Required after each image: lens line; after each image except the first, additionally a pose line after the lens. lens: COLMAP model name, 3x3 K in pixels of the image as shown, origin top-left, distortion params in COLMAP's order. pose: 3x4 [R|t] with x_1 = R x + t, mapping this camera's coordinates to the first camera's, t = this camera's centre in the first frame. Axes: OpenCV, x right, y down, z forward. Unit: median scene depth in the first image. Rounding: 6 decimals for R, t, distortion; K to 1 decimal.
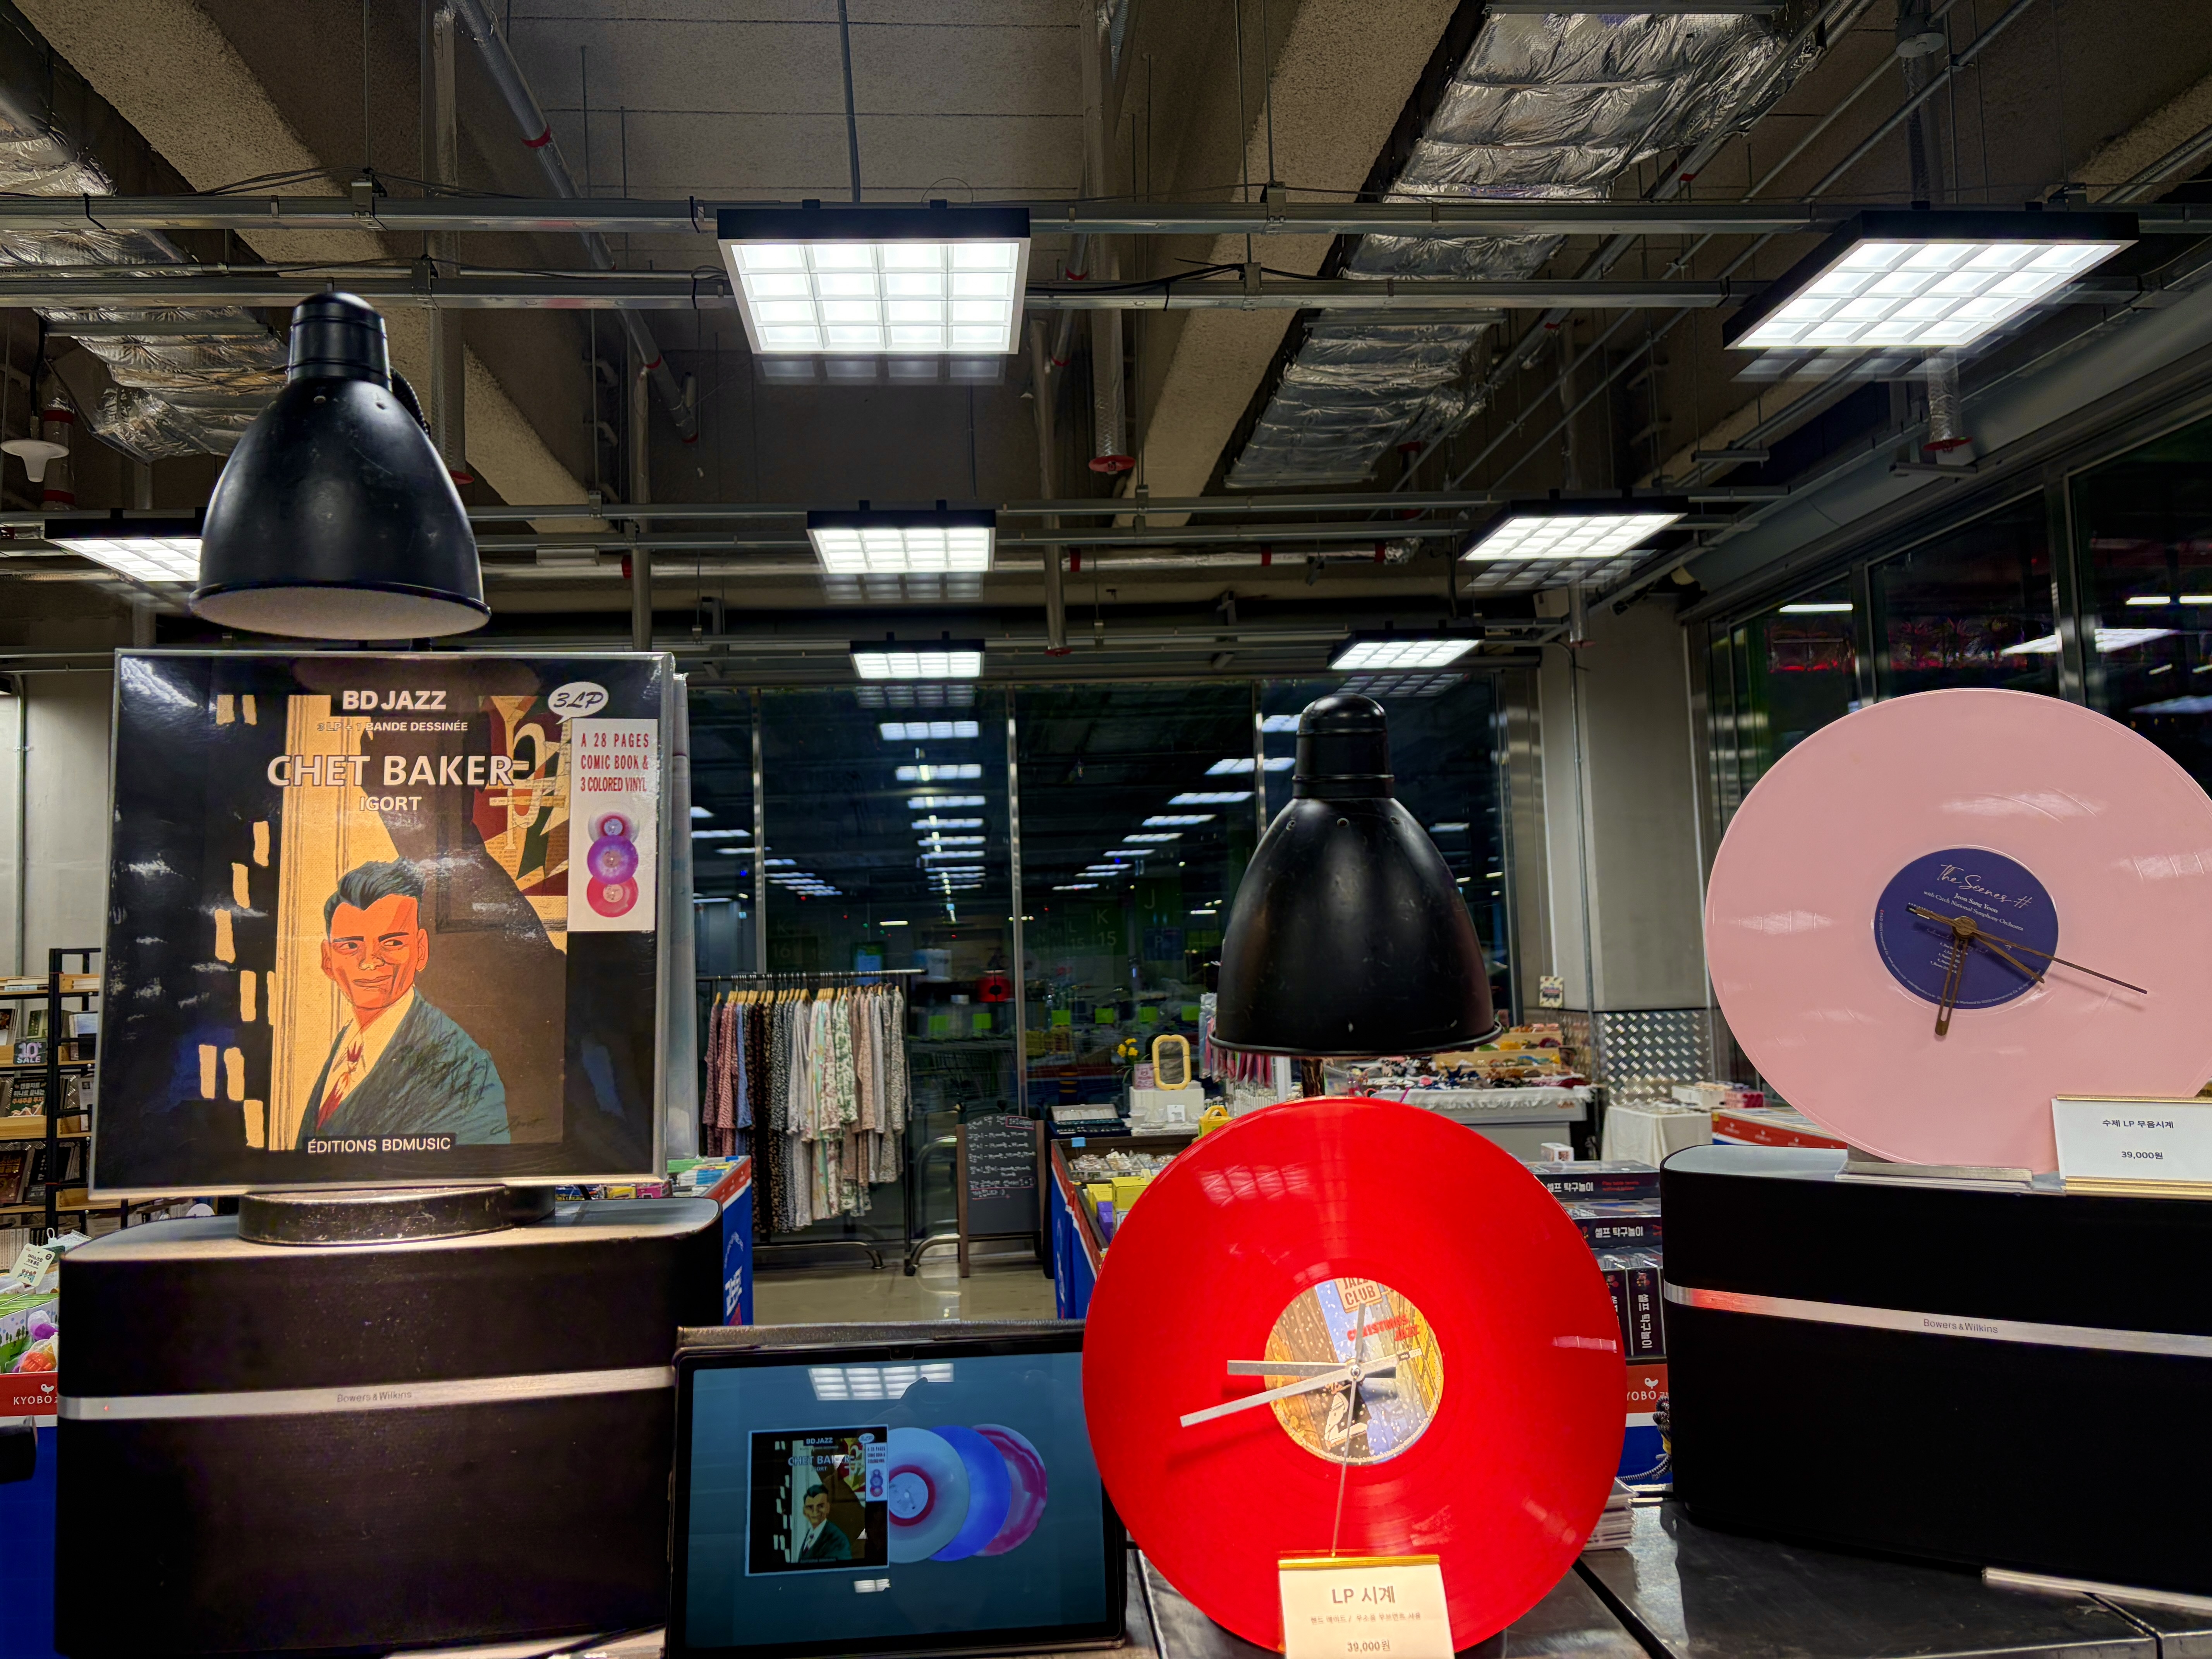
lens RADIAL K [[1667.0, 0, 1102.0], [0, 1667.0, 822.9], [0, 0, 1]] dist [0.048385, -0.043935]
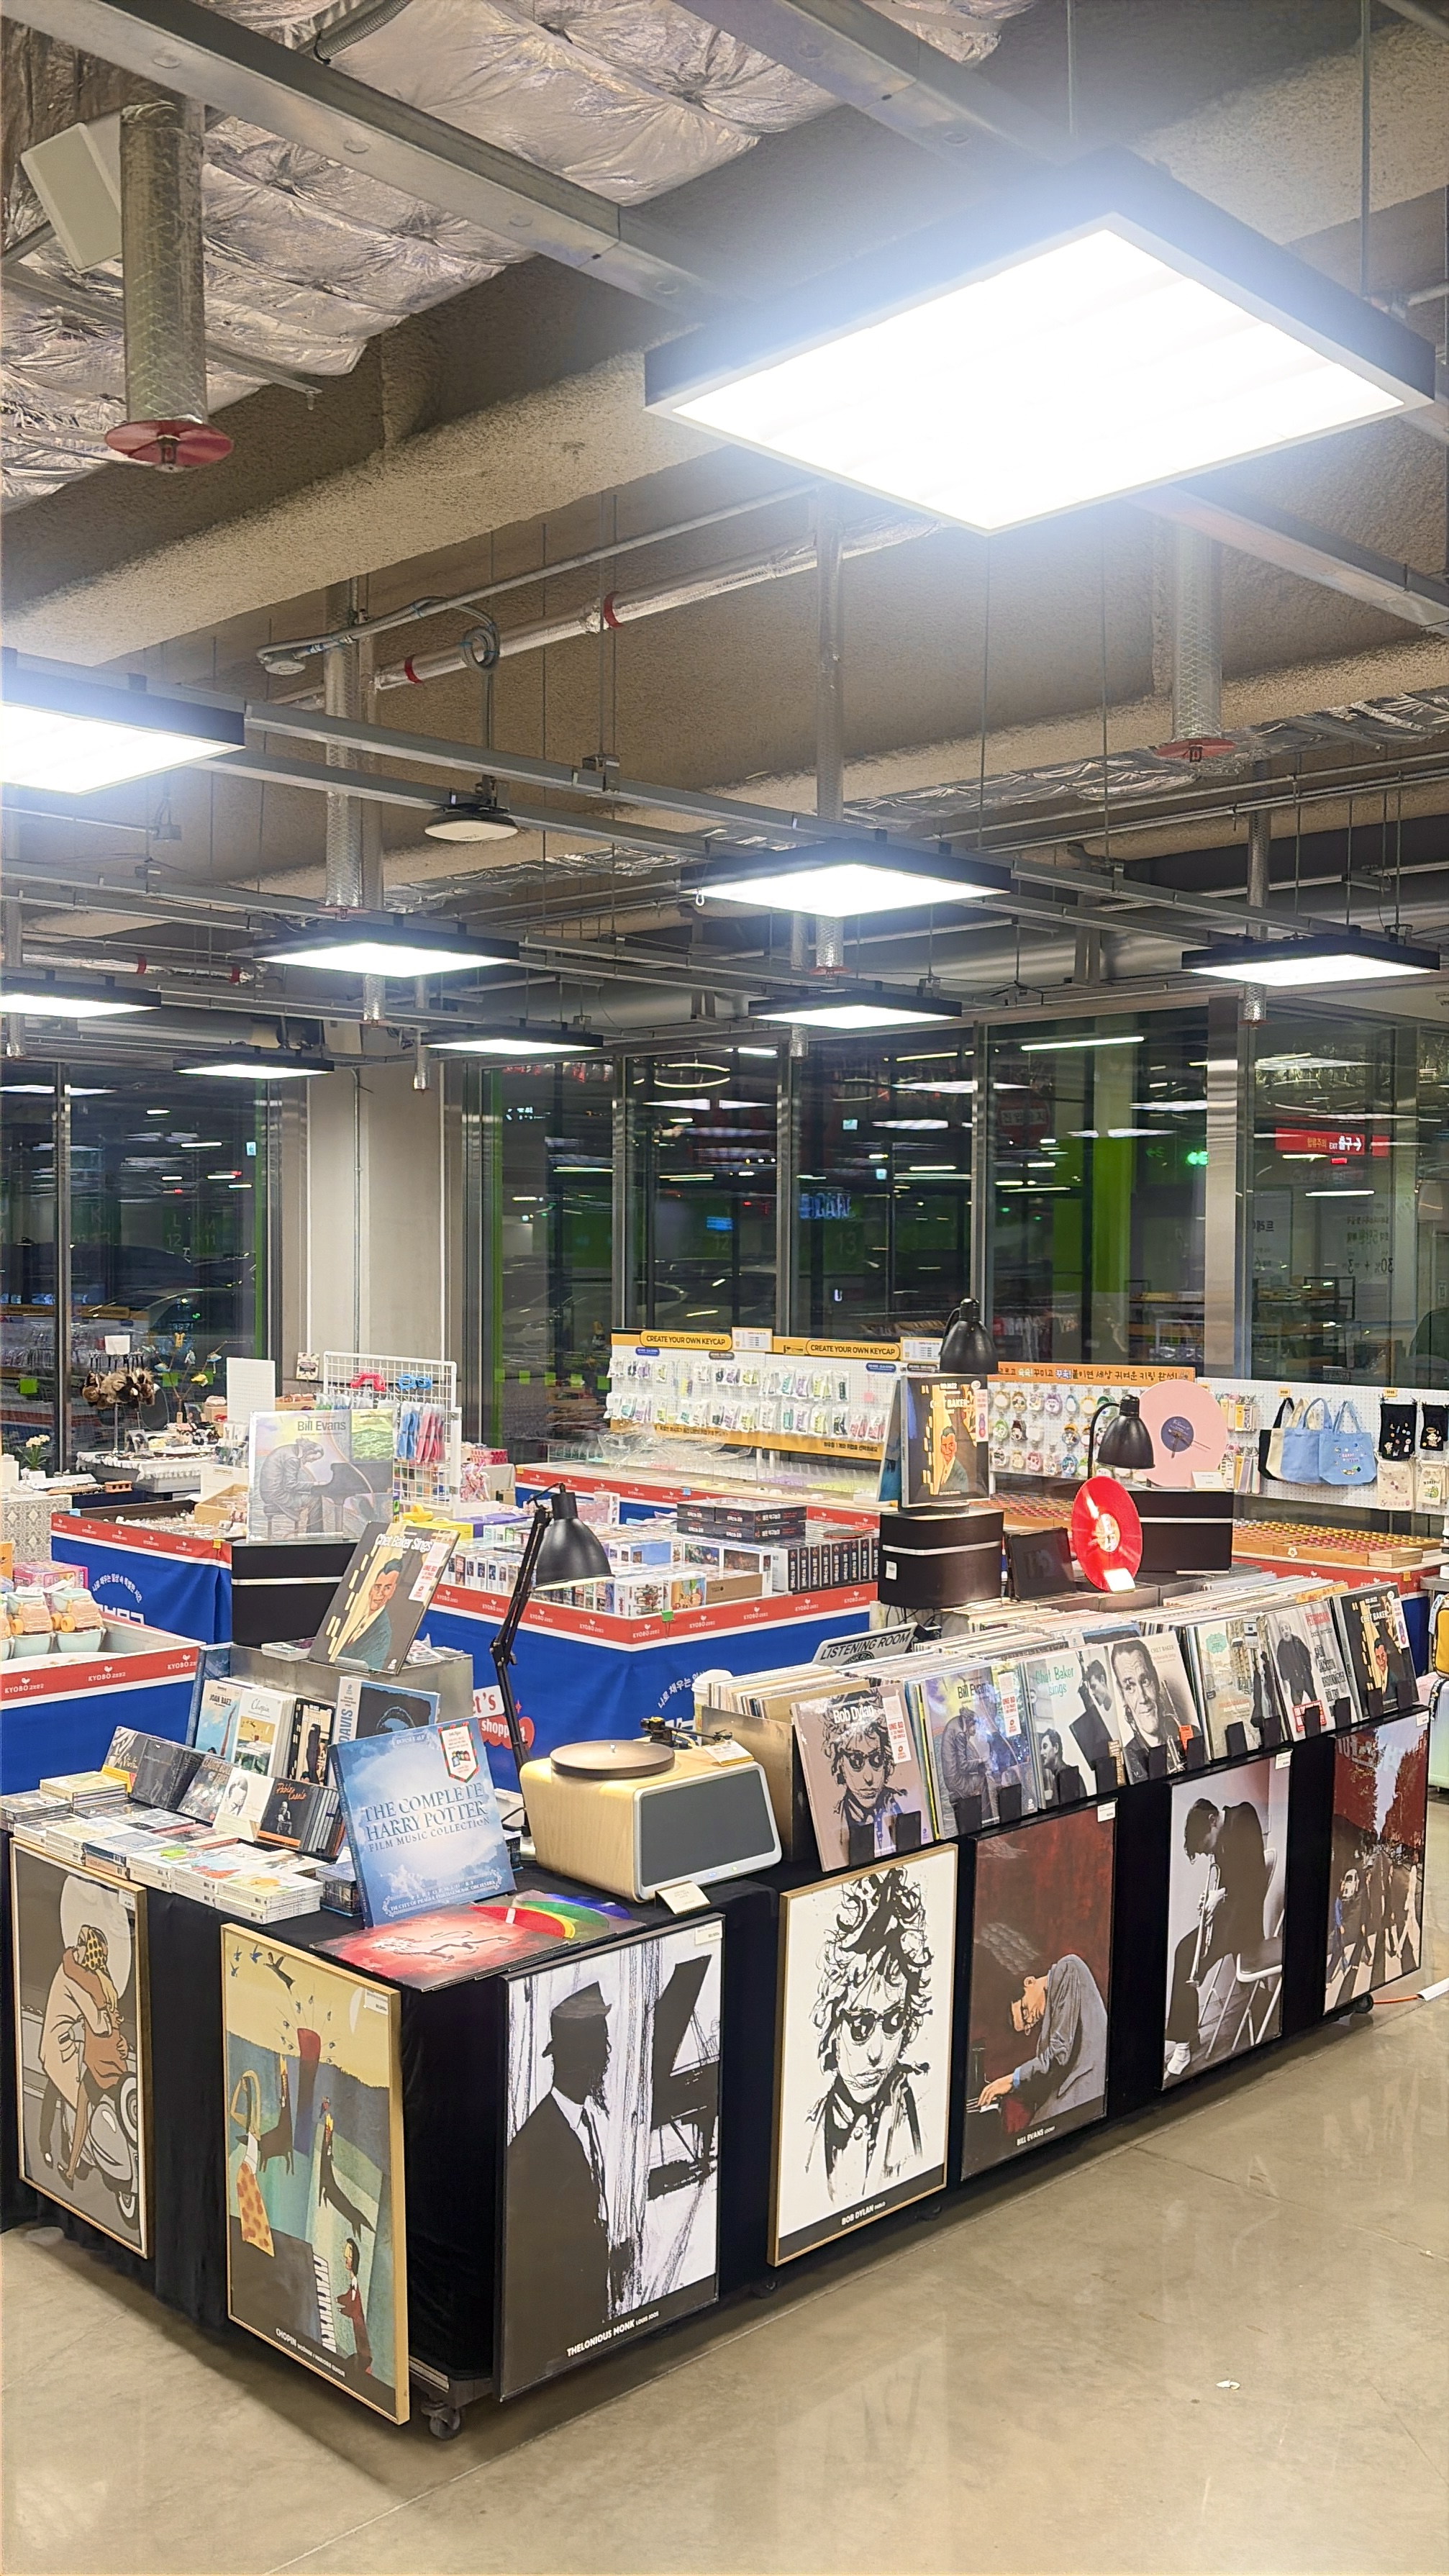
lens RADIAL K [[2187.0, 0, 716.4], [0, 2187.0, 1300.3], [0, 0, 1]] dist [0.050296, -0.038142]
pose [[0.759248, 0.022019, 0.650429, -0.529587], [-0.085591, 0.994125, 0.066257, -0.071408], [-0.645149, -0.105977, 0.756672, -0.322607]]
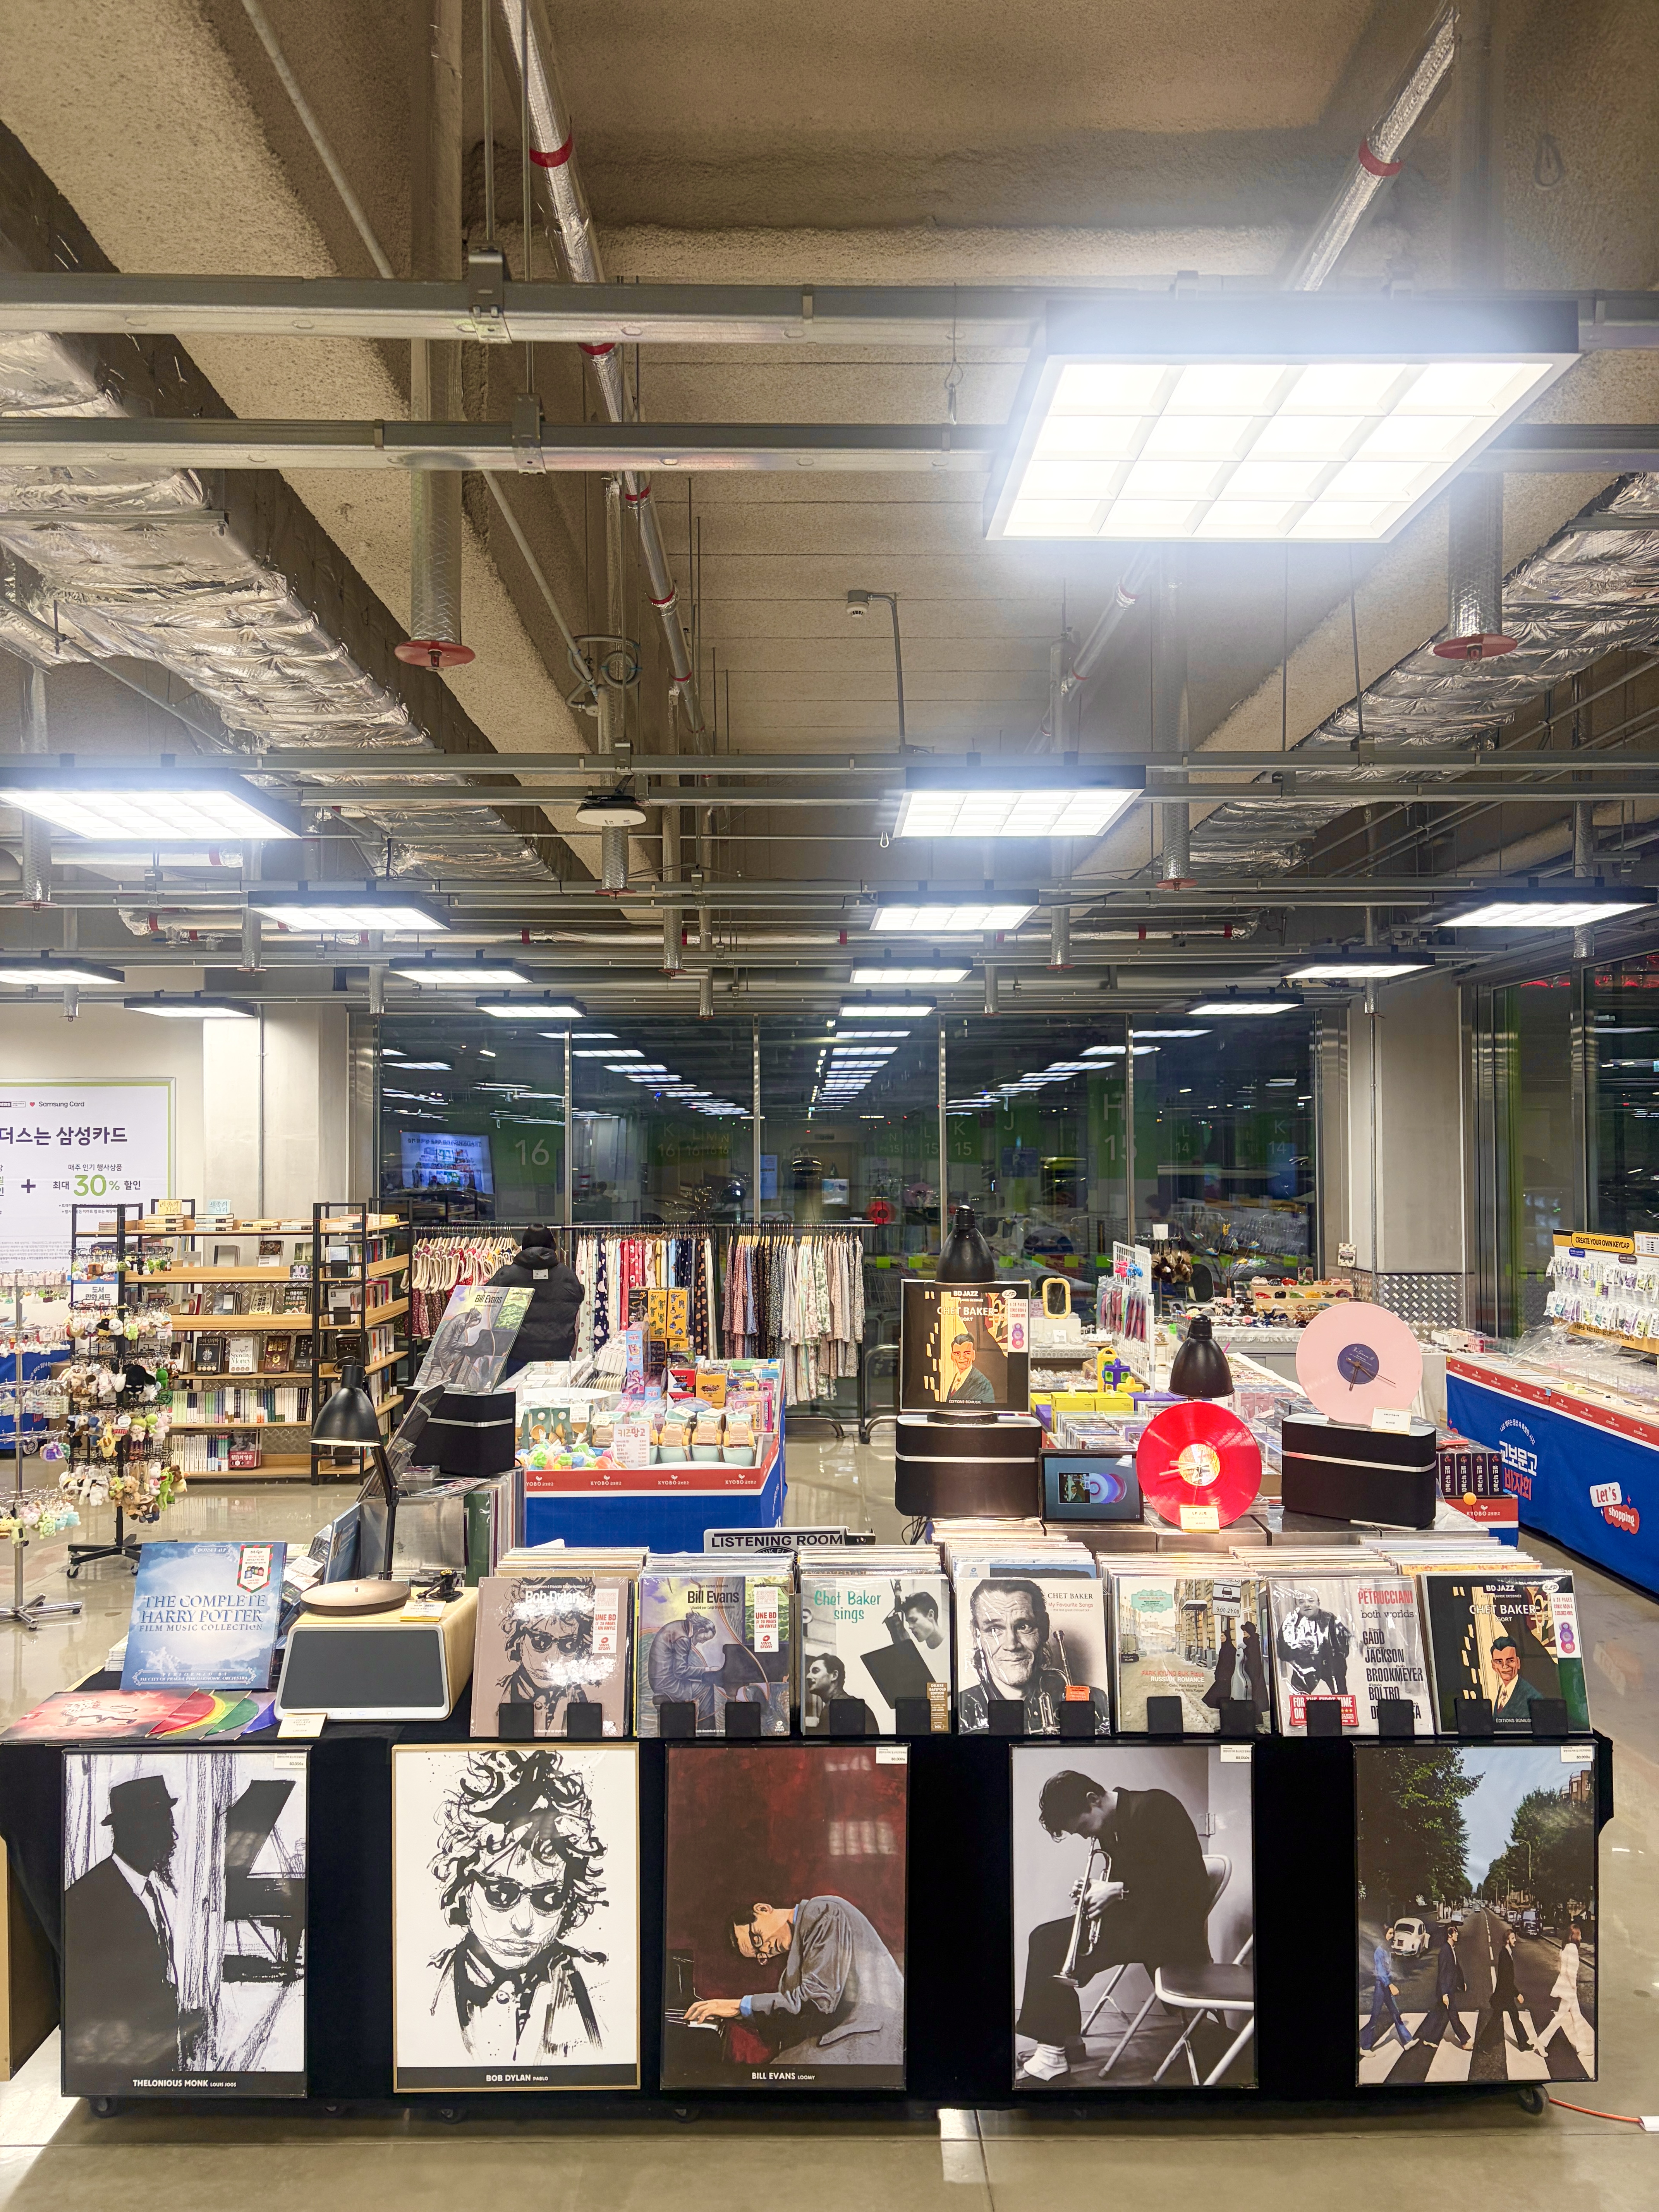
lens RADIAL K [[1667.0, 0, 841.0], [0, 1667.0, 1093.0], [0, 0, 1]] dist [0.048385, -0.043935]
pose [[0.997755, 0.029482, -0.060136, -0.061042], [-0.026350, 0.998288, 0.052227, -0.094107], [0.061573, -0.050526, 0.996823, -0.374937]]
